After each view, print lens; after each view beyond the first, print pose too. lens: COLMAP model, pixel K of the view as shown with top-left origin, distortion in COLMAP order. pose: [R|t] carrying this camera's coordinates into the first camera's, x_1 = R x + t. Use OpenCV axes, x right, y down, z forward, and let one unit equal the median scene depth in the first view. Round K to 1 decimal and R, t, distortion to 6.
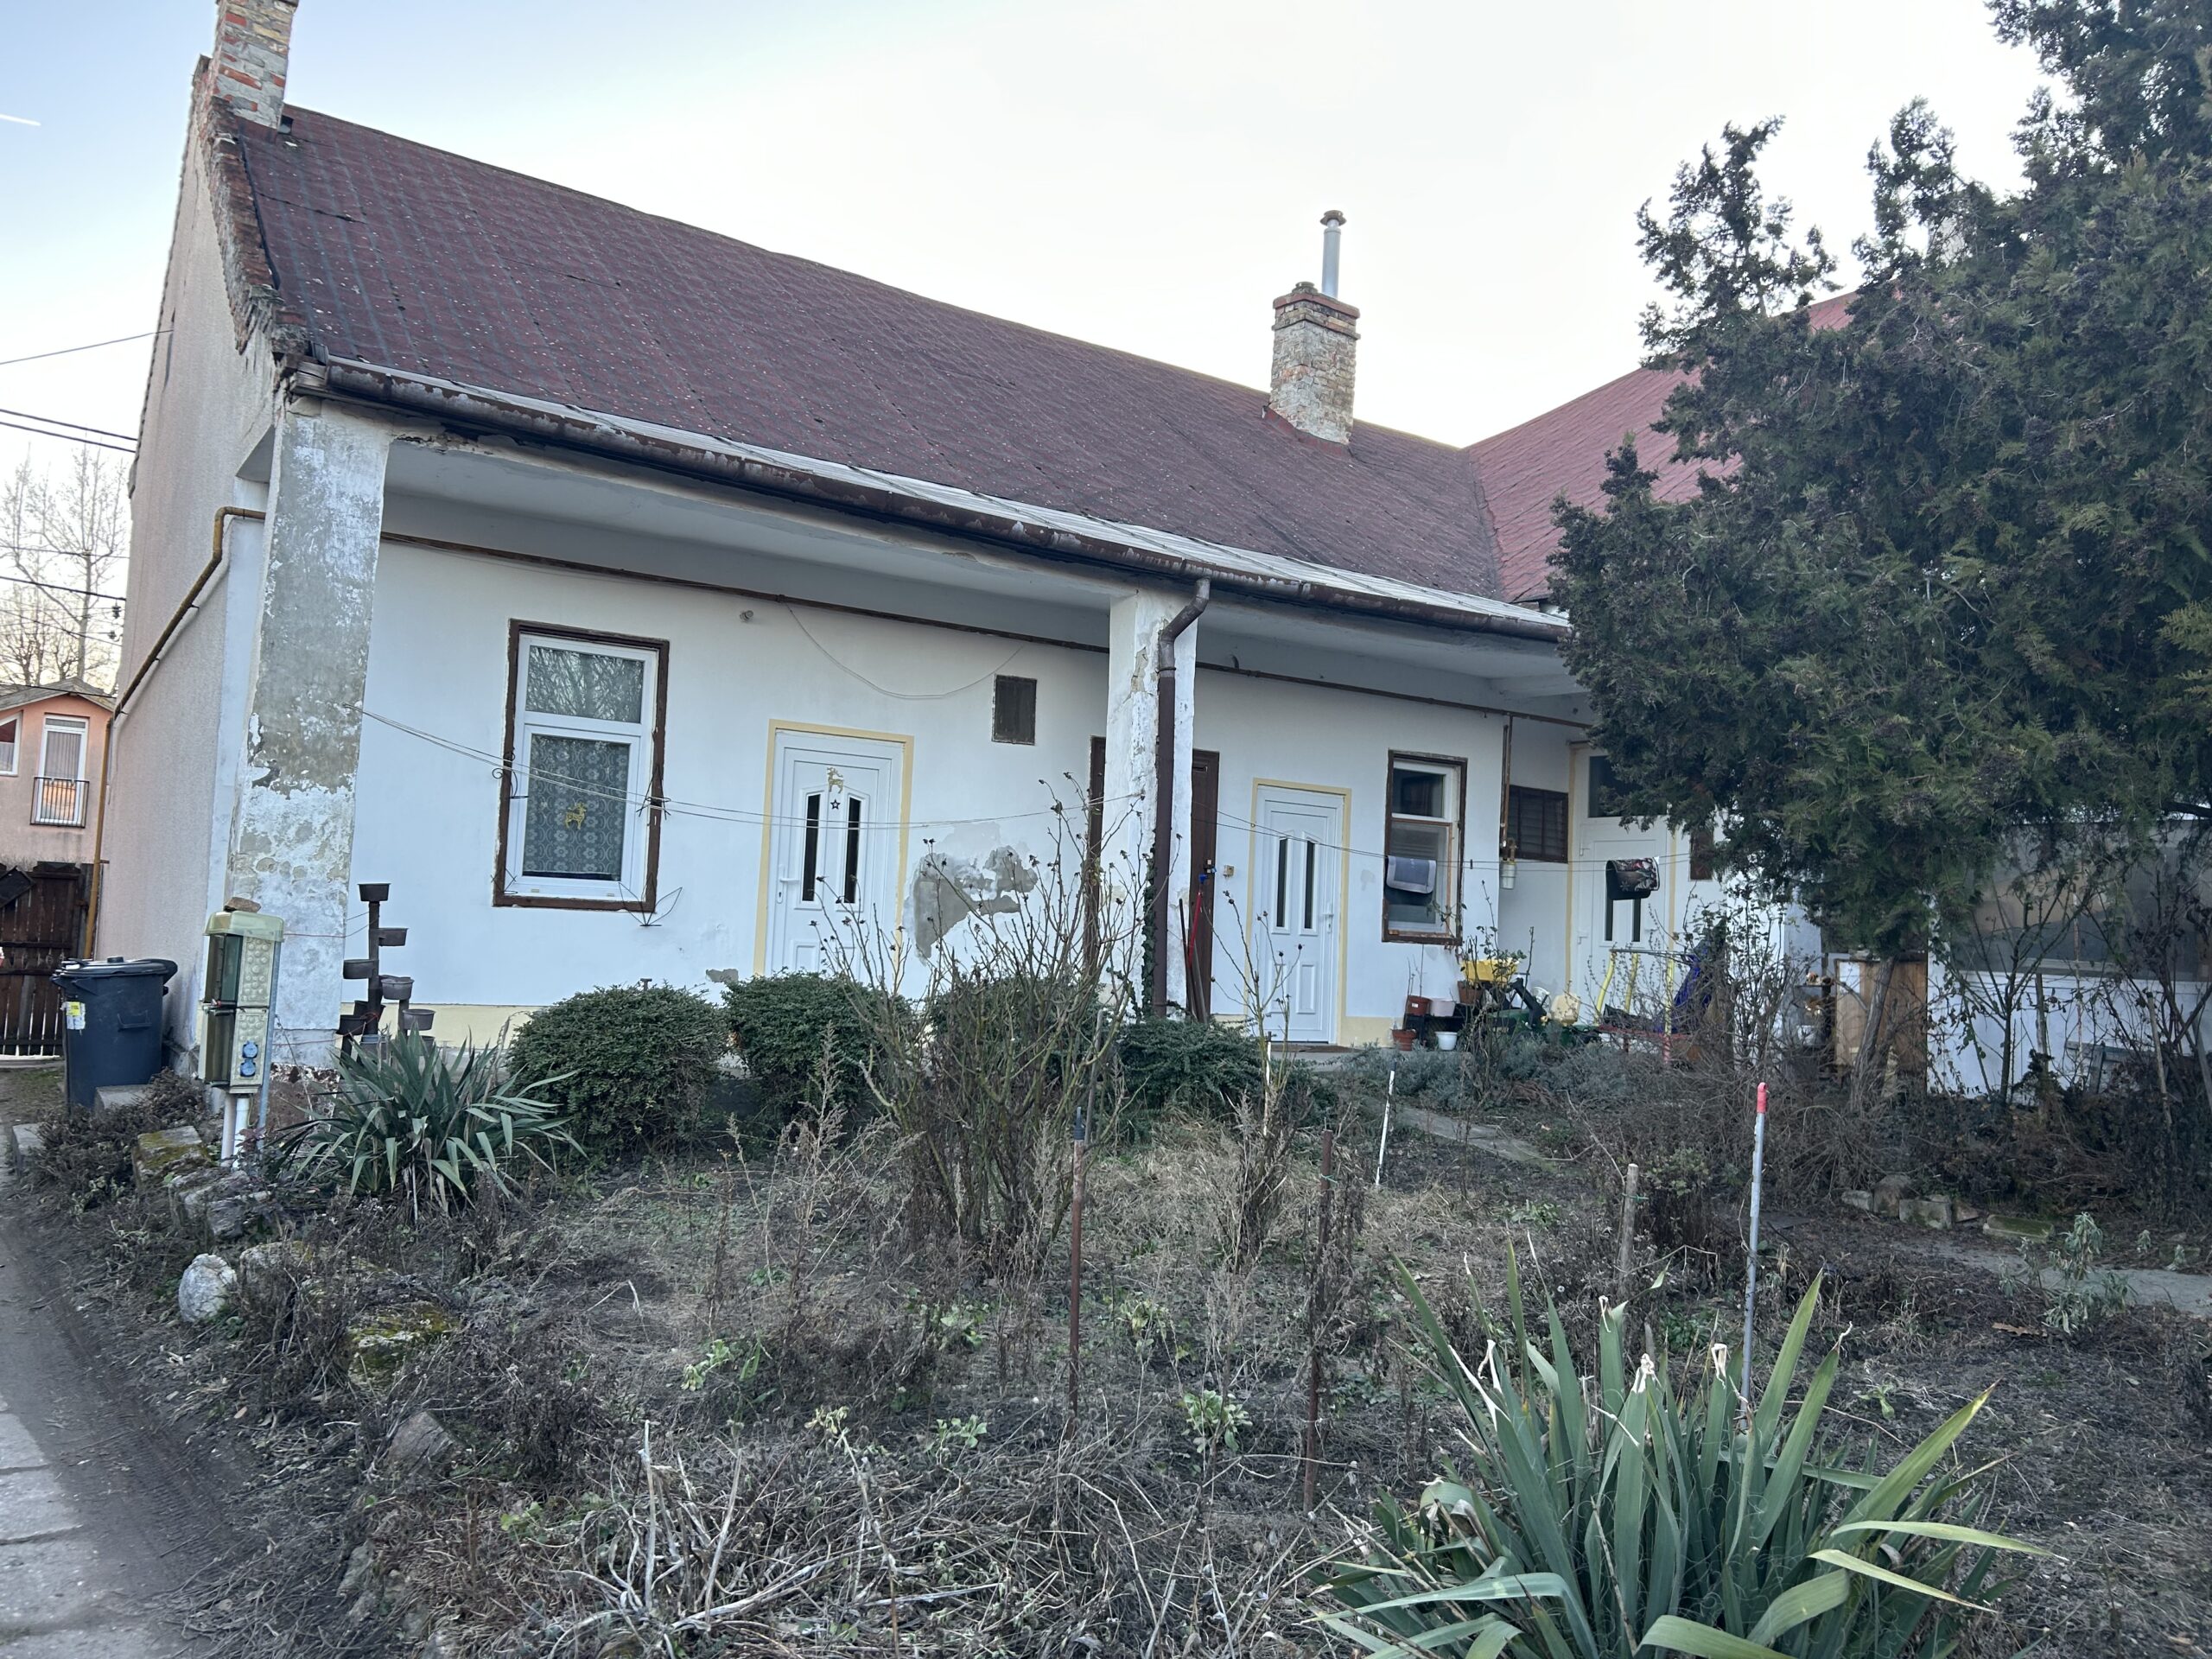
lens RADIAL K [[1653.8, 0, 1103.2], [0, 1653.8, 817.7], [0, 0, 1]] dist [0.053987, -0.045620]
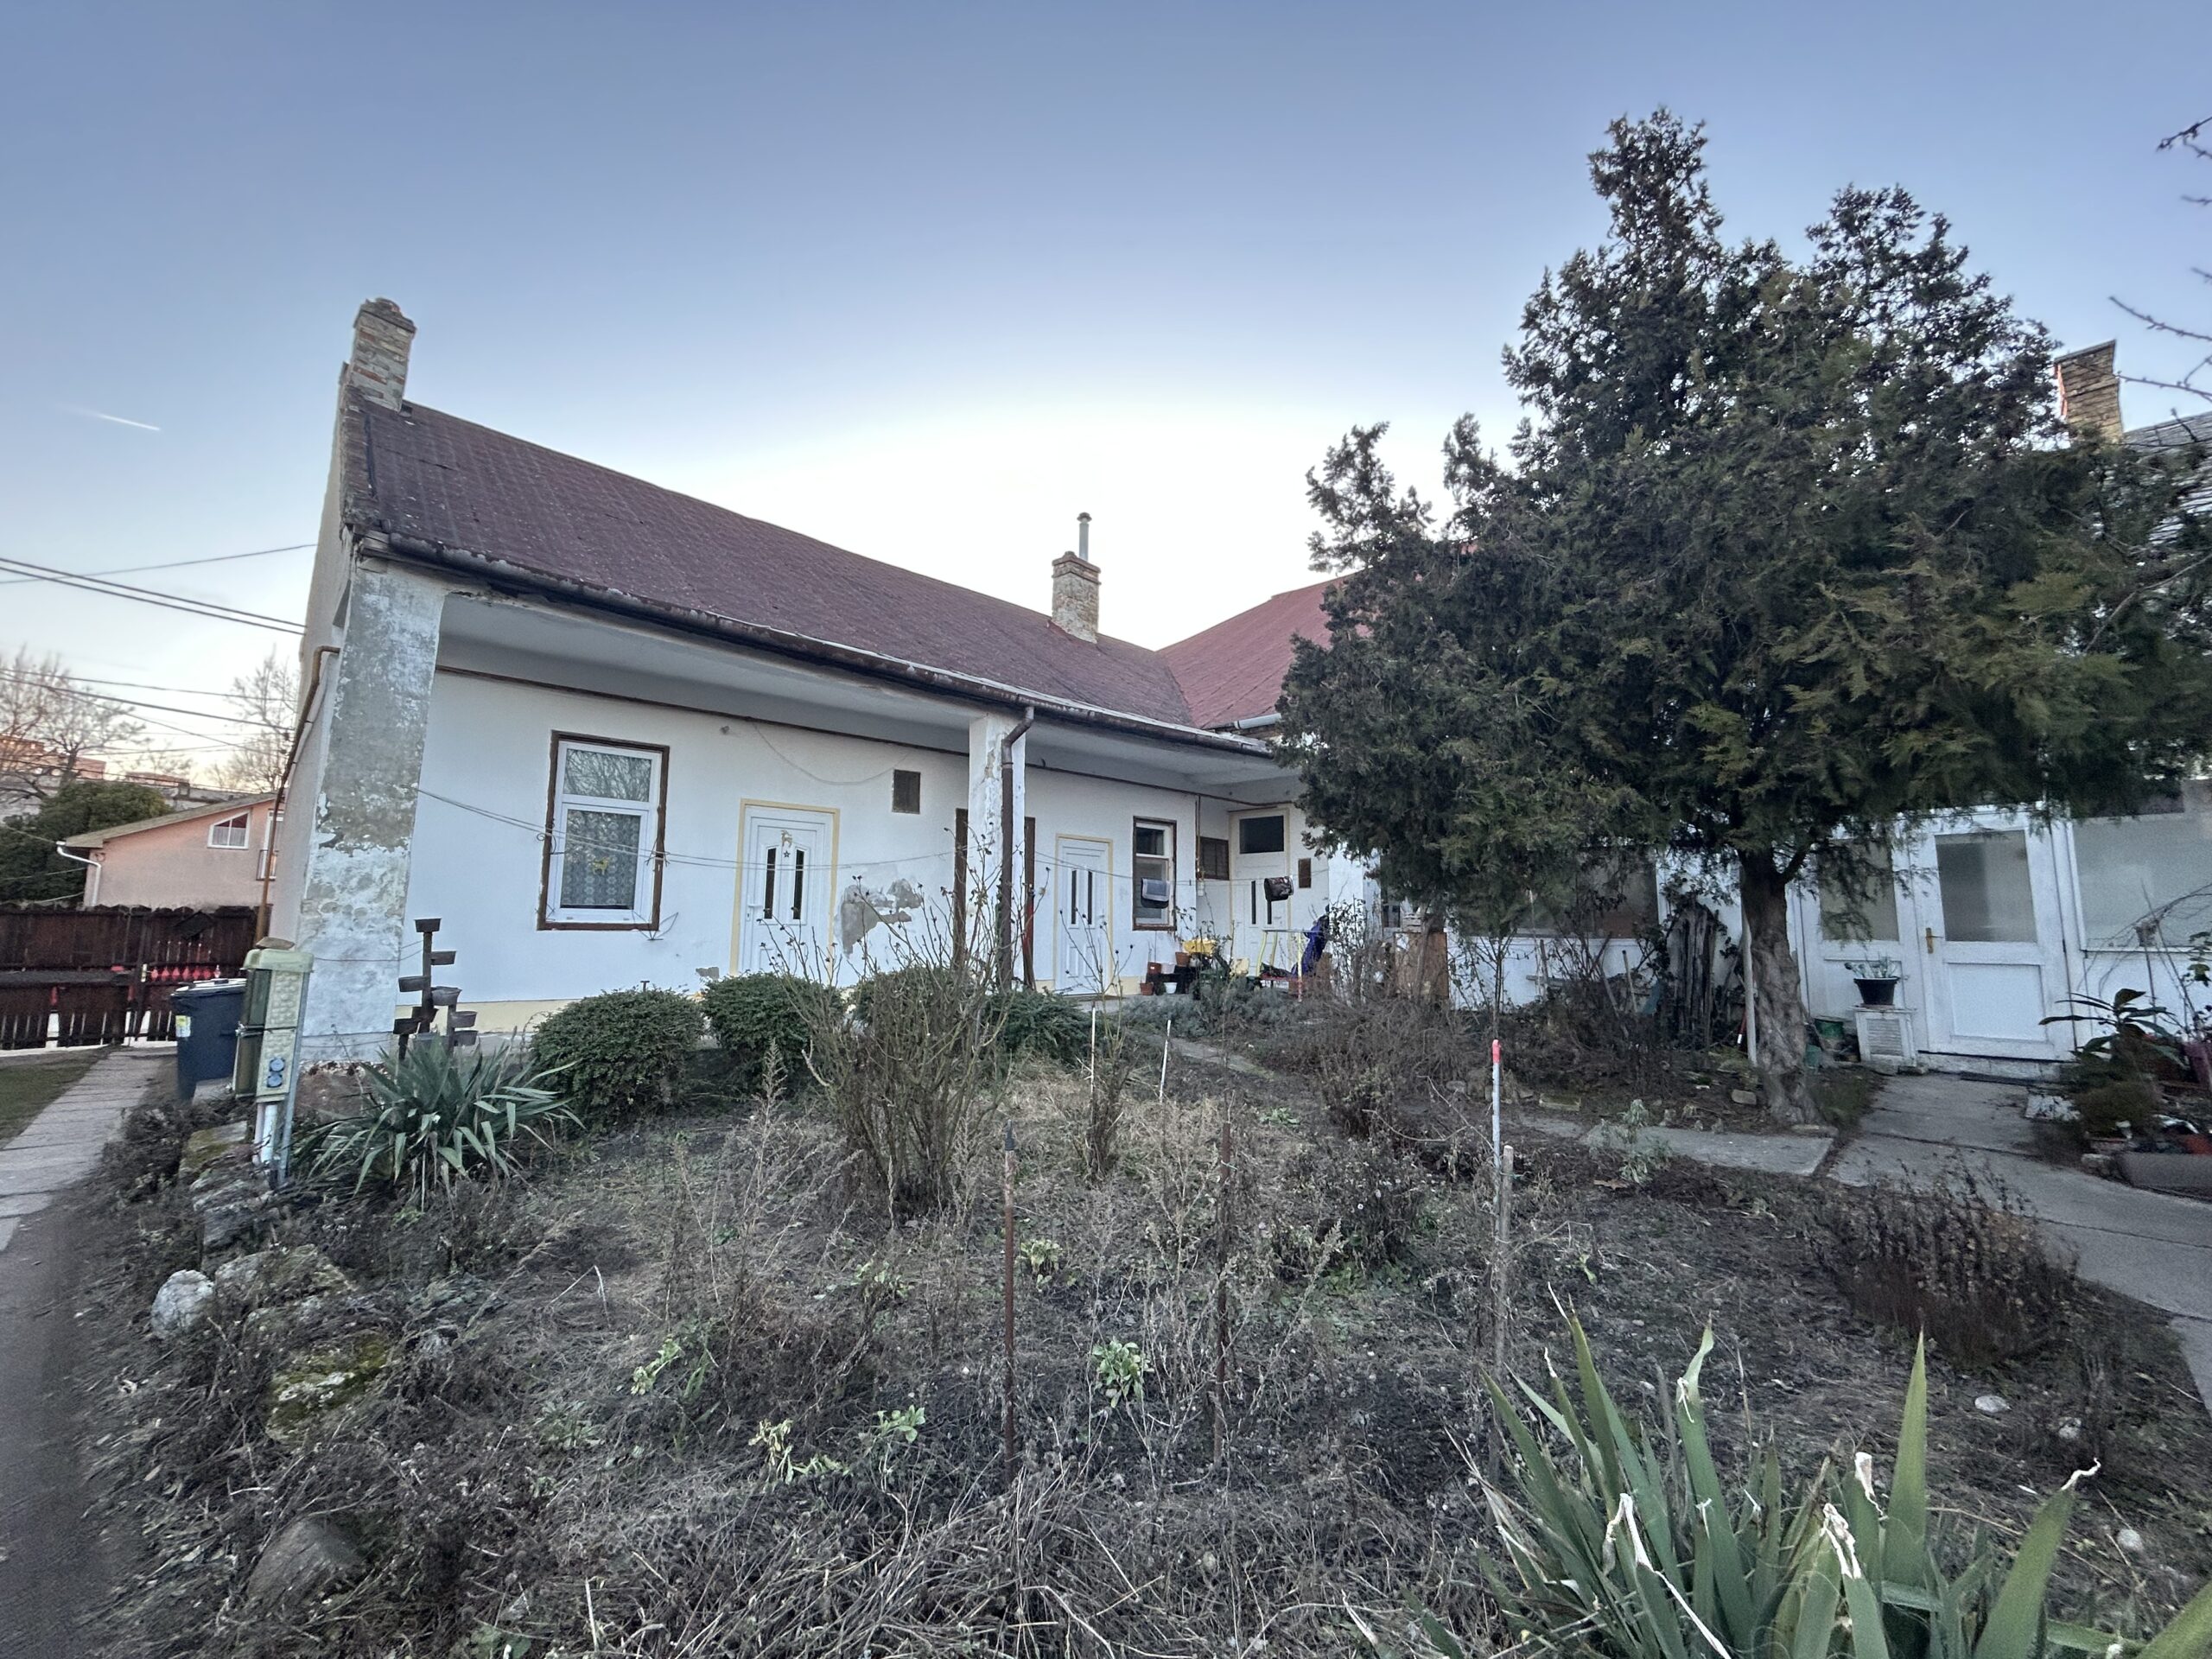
lens RADIAL K [[886.6, 0, 1104.5], [0, 886.6, 820.0], [0, 0, 1]] dist [-0.000605, -0.001390]
pose [[0.983985, -0.013466, 0.177741, -0.027319], [0.021469, 0.998837, -0.043182, 0.002604], [-0.176952, 0.046307, 0.983129, 0.205118]]
